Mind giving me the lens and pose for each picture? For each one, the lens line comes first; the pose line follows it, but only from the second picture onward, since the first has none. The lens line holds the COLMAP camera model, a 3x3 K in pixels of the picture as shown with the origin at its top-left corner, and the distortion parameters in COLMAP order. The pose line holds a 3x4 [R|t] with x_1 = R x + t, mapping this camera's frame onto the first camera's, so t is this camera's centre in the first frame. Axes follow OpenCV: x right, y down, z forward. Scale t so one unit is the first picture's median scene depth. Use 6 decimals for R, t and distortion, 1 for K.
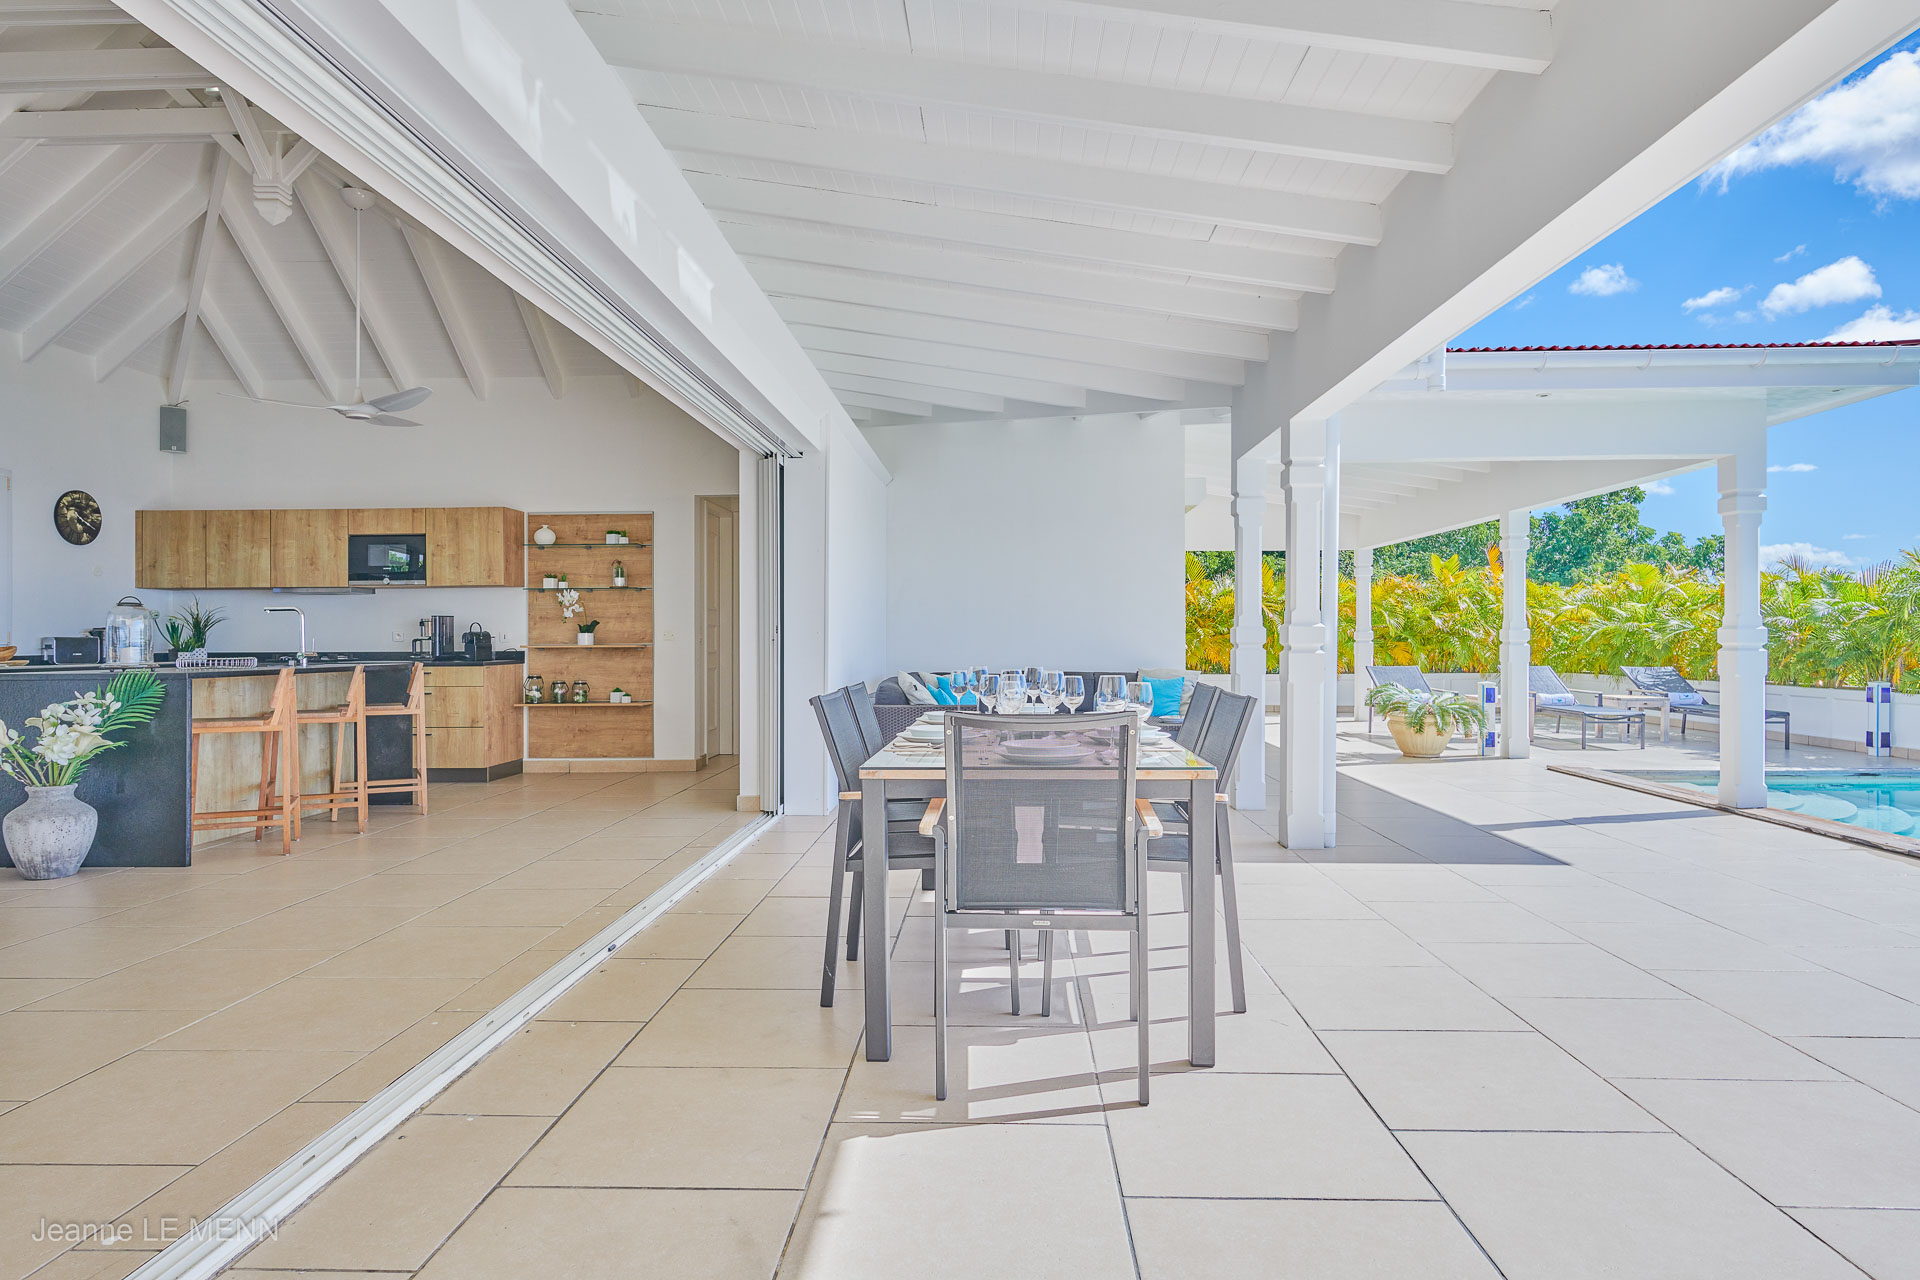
lens RADIAL K [[1114.1, 0, 975.1], [0, 1114.1, 633.8], [0, 0, 1]] dist [-0.004743, -0.000798]
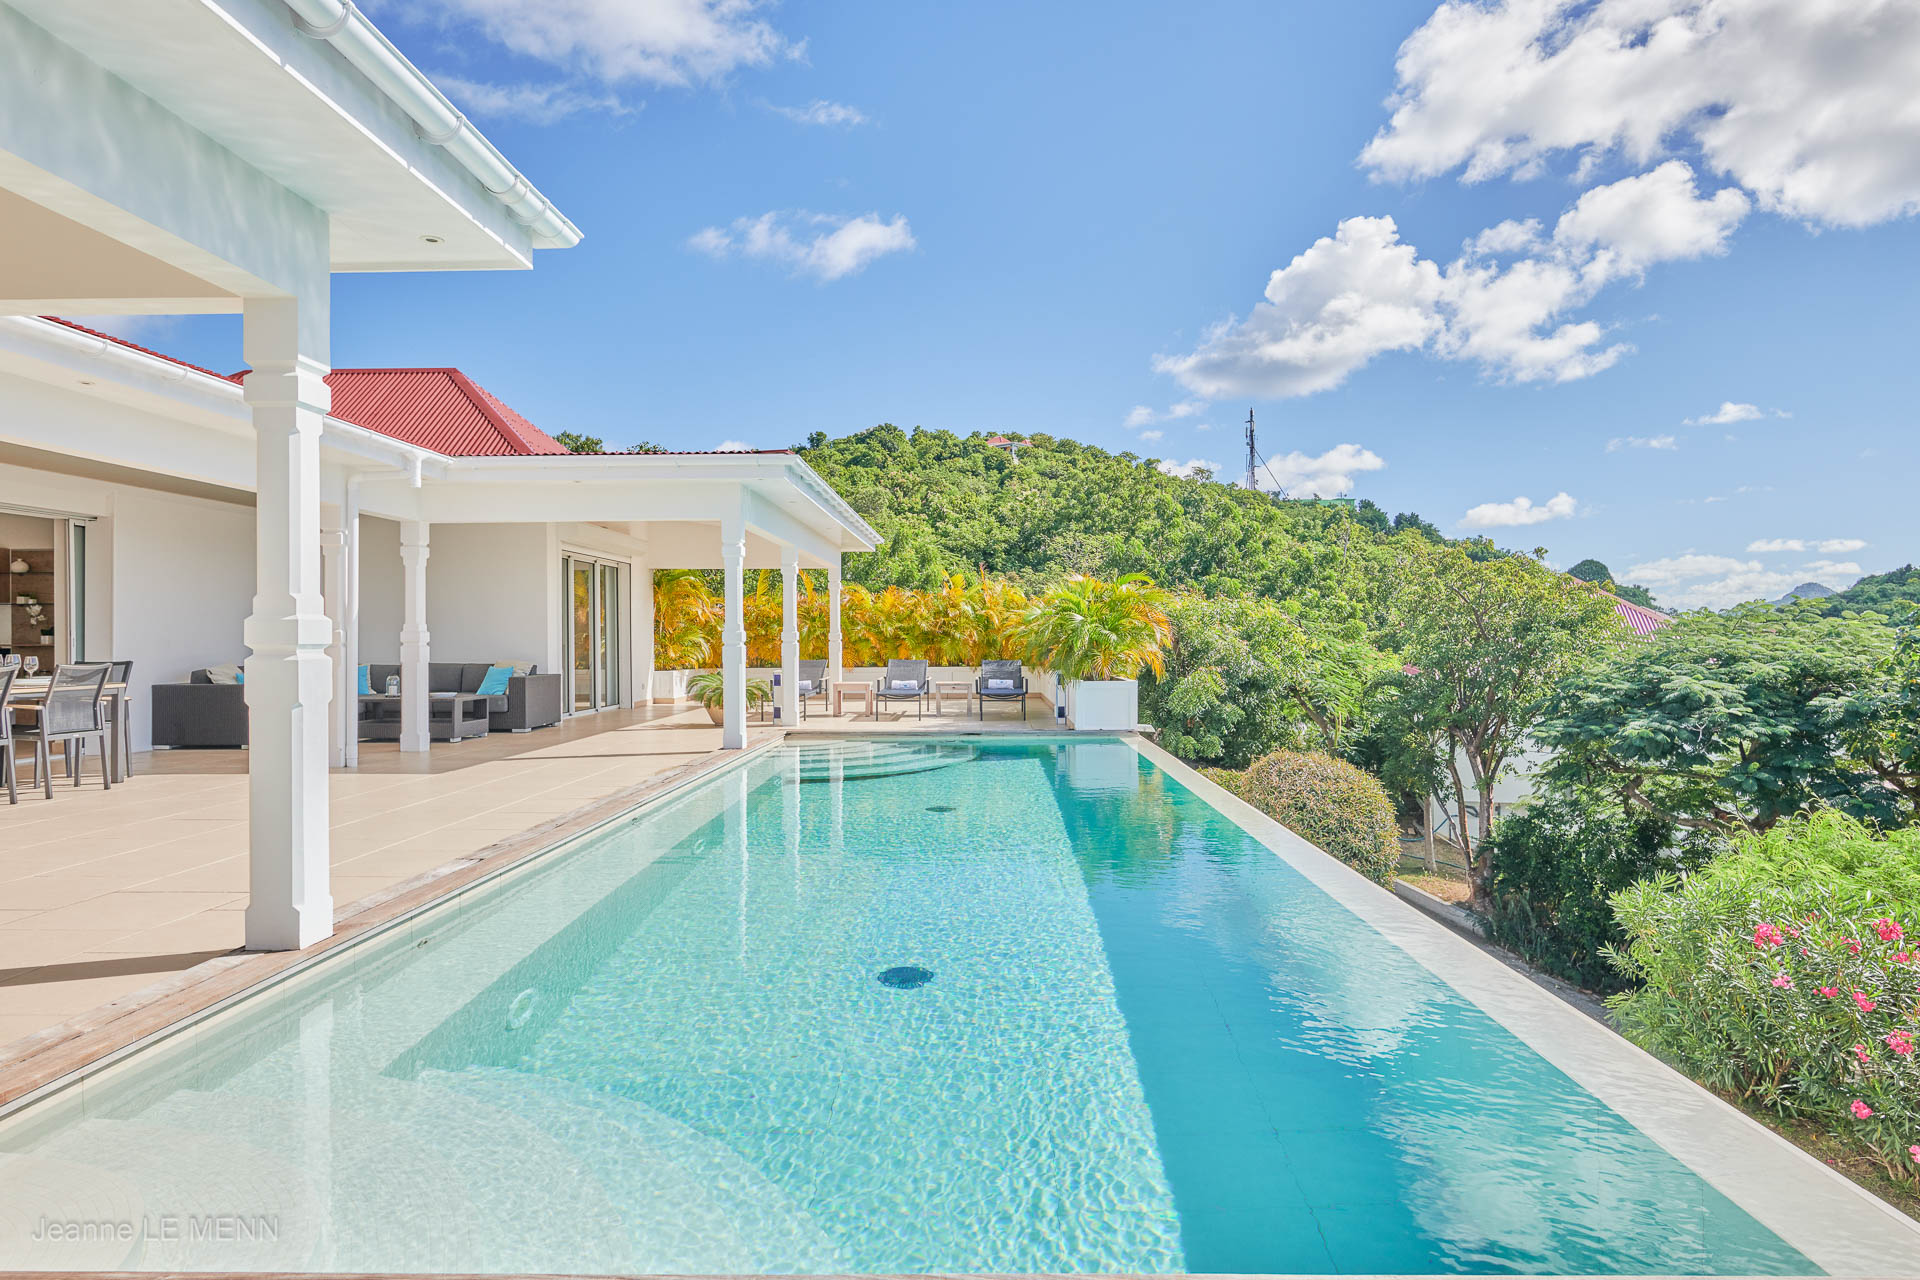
lens RADIAL K [[1114.1, 0, 954.9], [0, 1114.1, 639.3], [0, 0, 1]] dist [-0.004743, -0.000798]
pose [[0.999965, -0.004721, -0.006954, 0.755600], [0.004671, 0.999964, -0.007133, 0.017561], [0.006987, 0.007100, 0.999950, -0.347812]]
